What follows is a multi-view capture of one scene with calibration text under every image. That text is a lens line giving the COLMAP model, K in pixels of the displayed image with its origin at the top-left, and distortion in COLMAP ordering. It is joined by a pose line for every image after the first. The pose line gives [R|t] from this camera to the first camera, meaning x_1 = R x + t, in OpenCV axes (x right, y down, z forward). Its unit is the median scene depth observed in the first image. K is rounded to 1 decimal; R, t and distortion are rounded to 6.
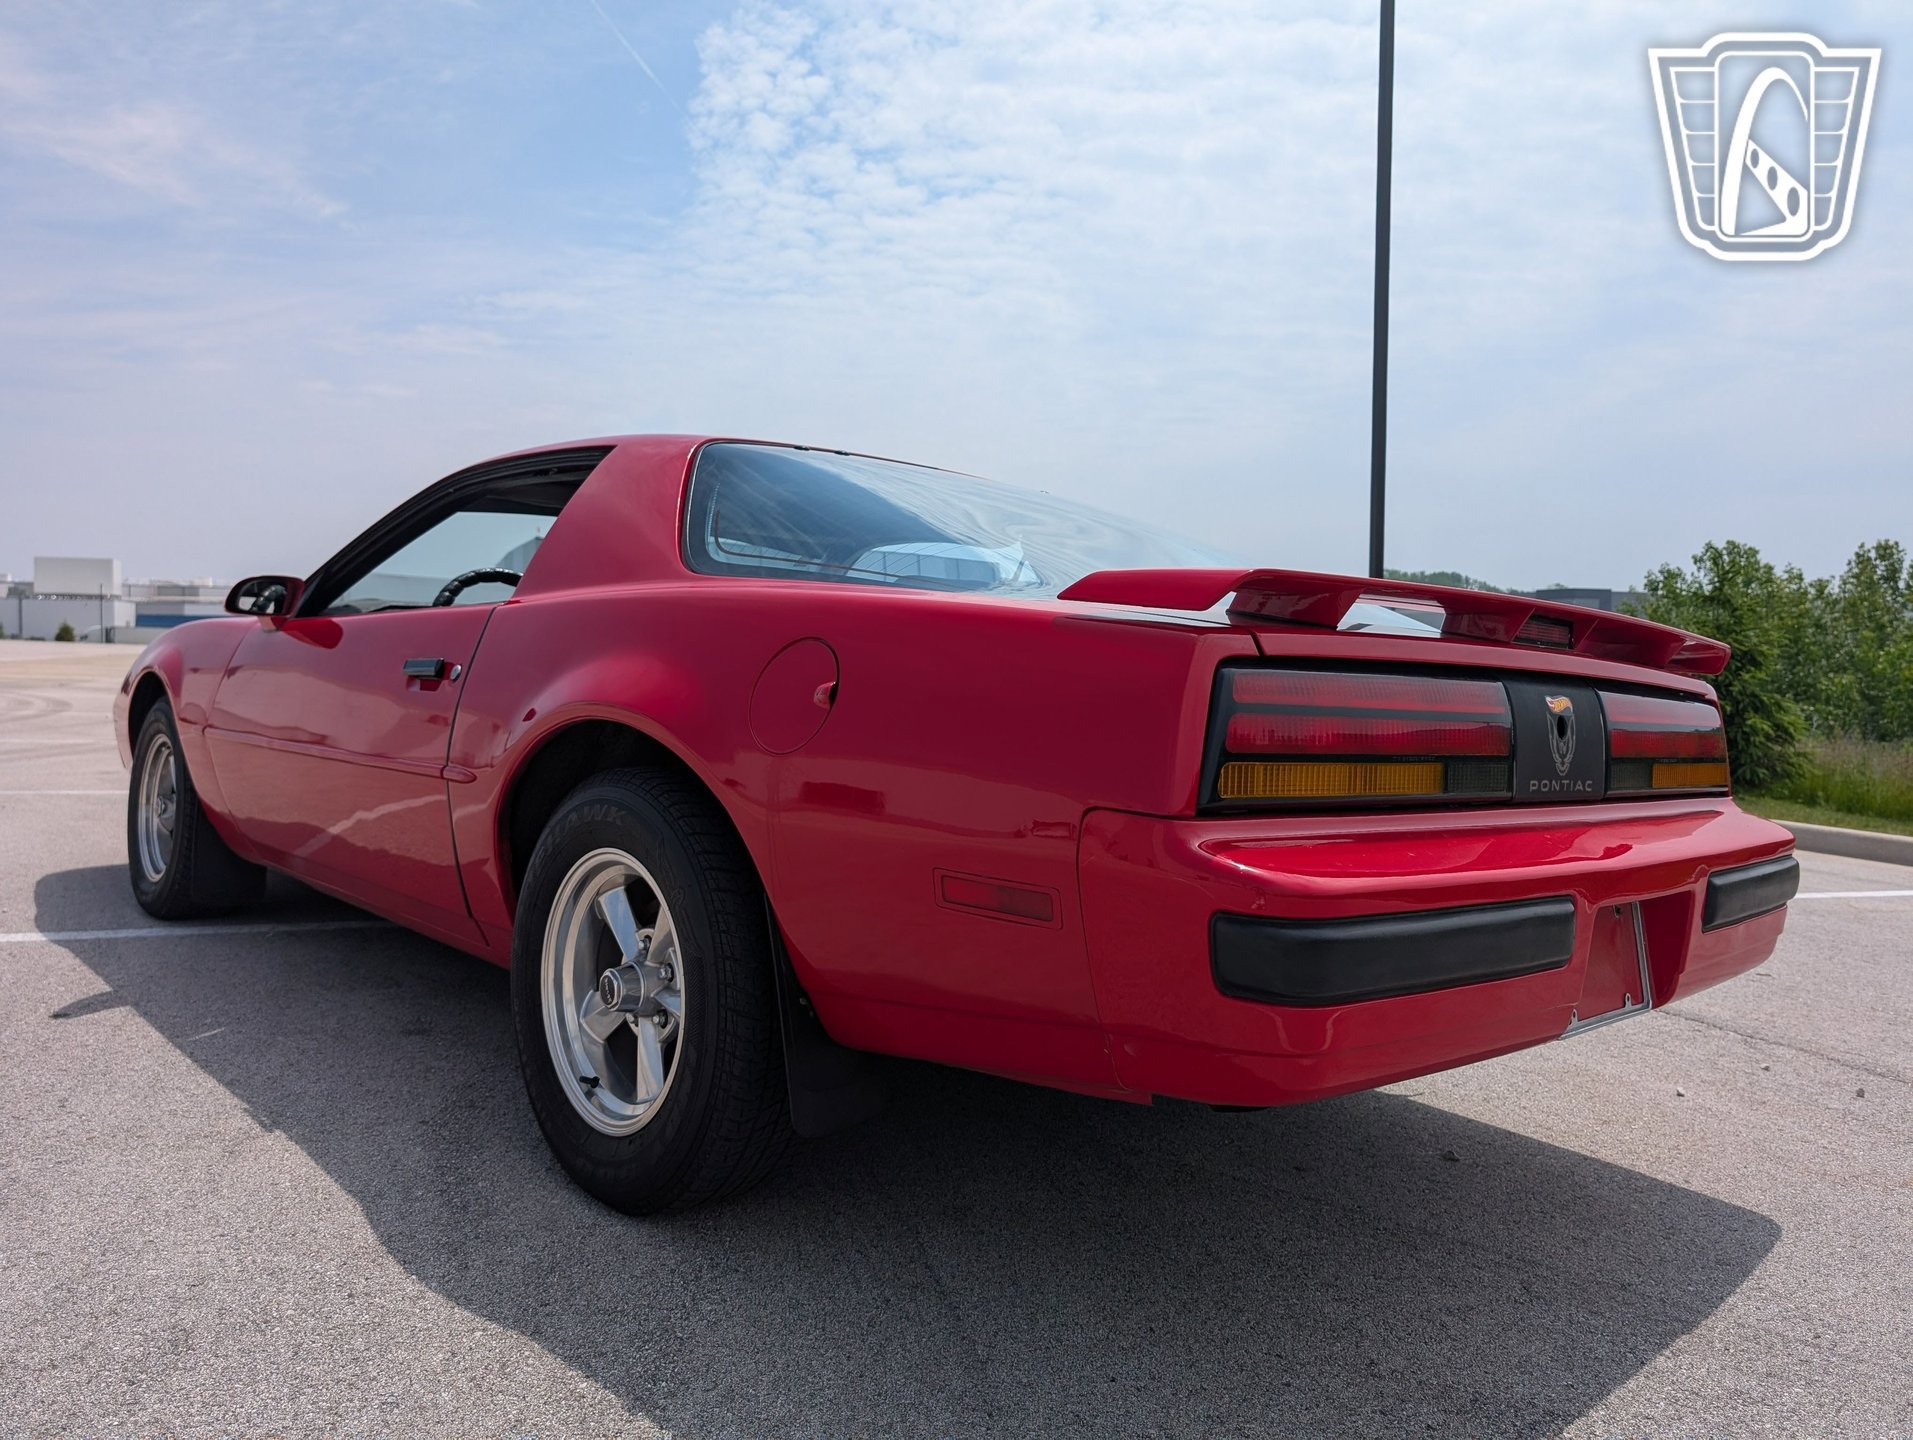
lens RADIAL K [[1385.3, 0, 954.3], [0, 1385.3, 692.8], [0, 0, 1]] dist [0.010145, -0.010582]
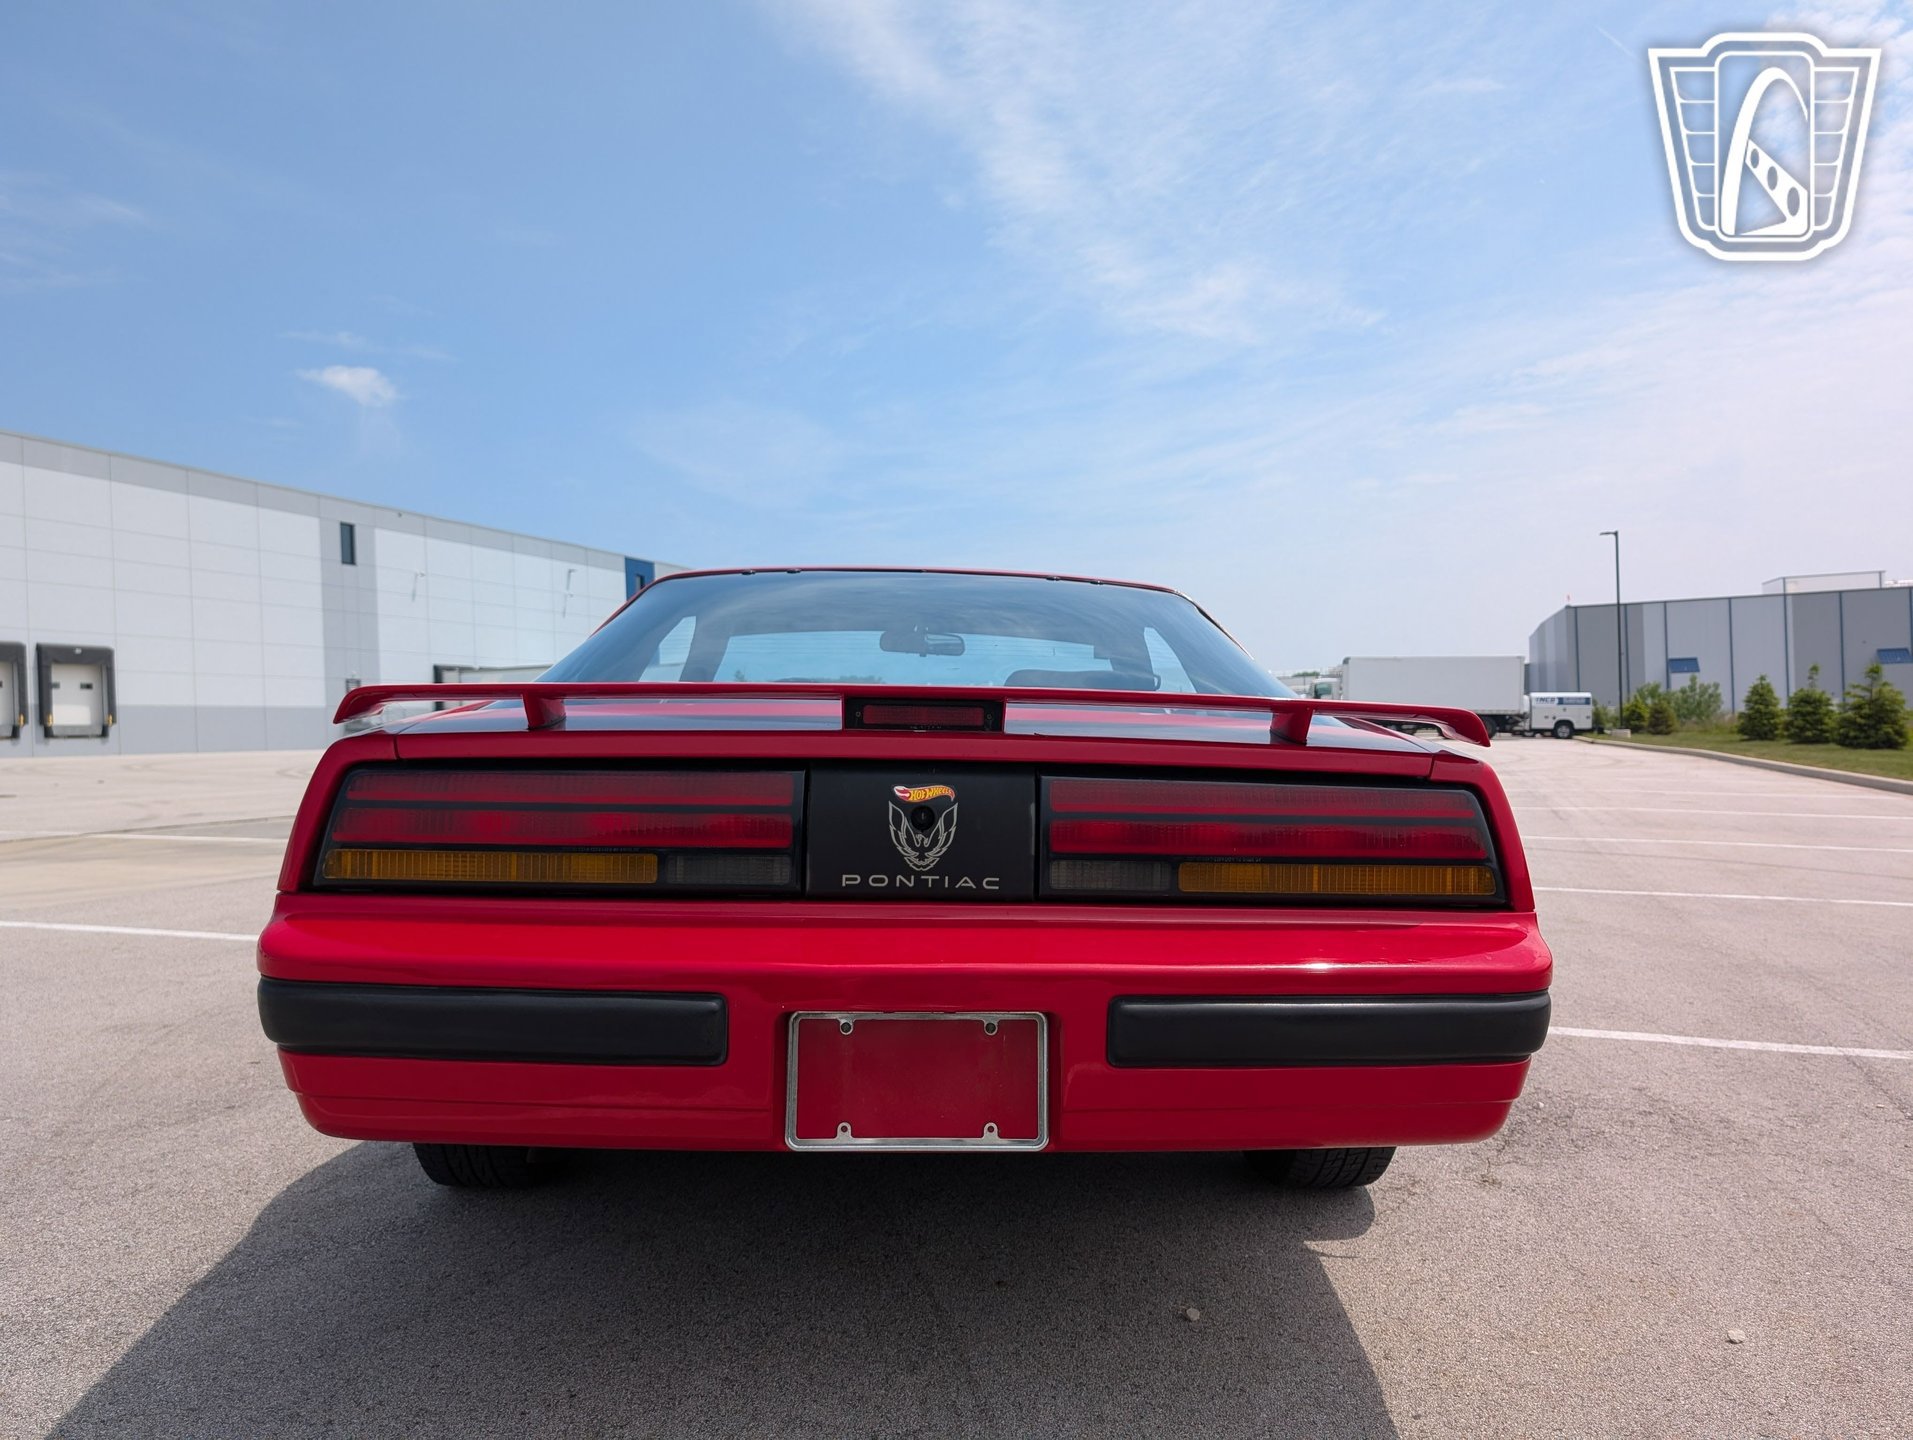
lens RADIAL K [[1378.8, 0, 967.1], [0, 1378.8, 726.0], [0, 0, 1]] dist [0.012892, -0.009484]
pose [[0.758293, -0.037158, -0.650854, 0.995307], [0.017784, 0.999182, -0.036325, -0.002537], [0.651671, 0.015970, 0.758334, 0.310465]]
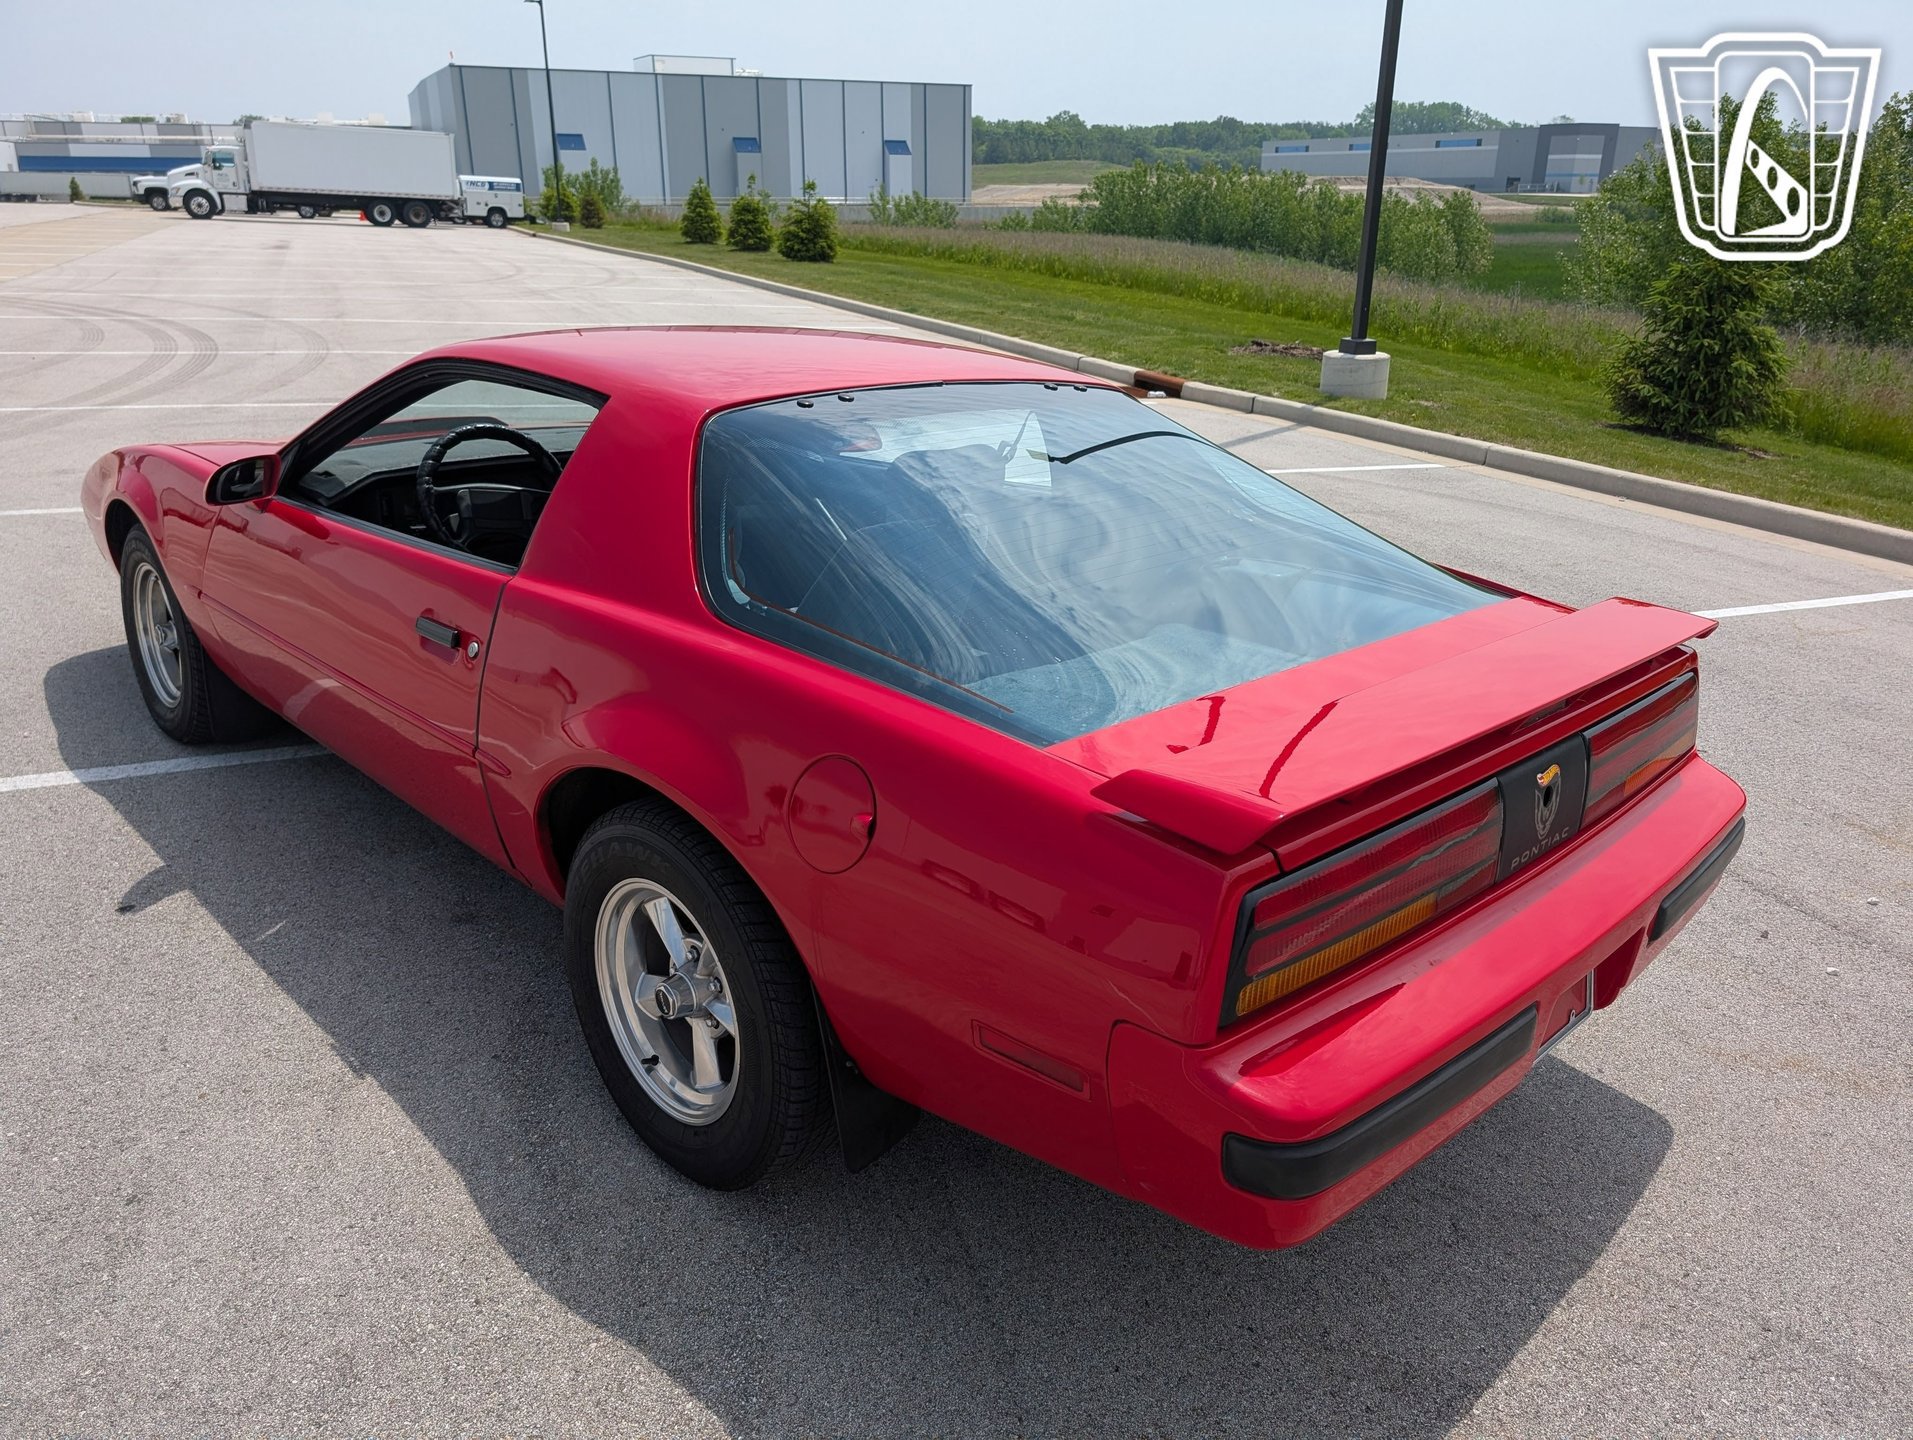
lens RADIAL K [[1378.8, 0, 967.1], [0, 1378.8, 726.0], [0, 0, 1]] dist [0.012892, -0.009484]
pose [[0.999433, -0.014033, 0.030600, -0.038513], [0.003115, 0.943623, 0.331007, -0.359405], [-0.033520, -0.330724, 0.943132, 0.027878]]
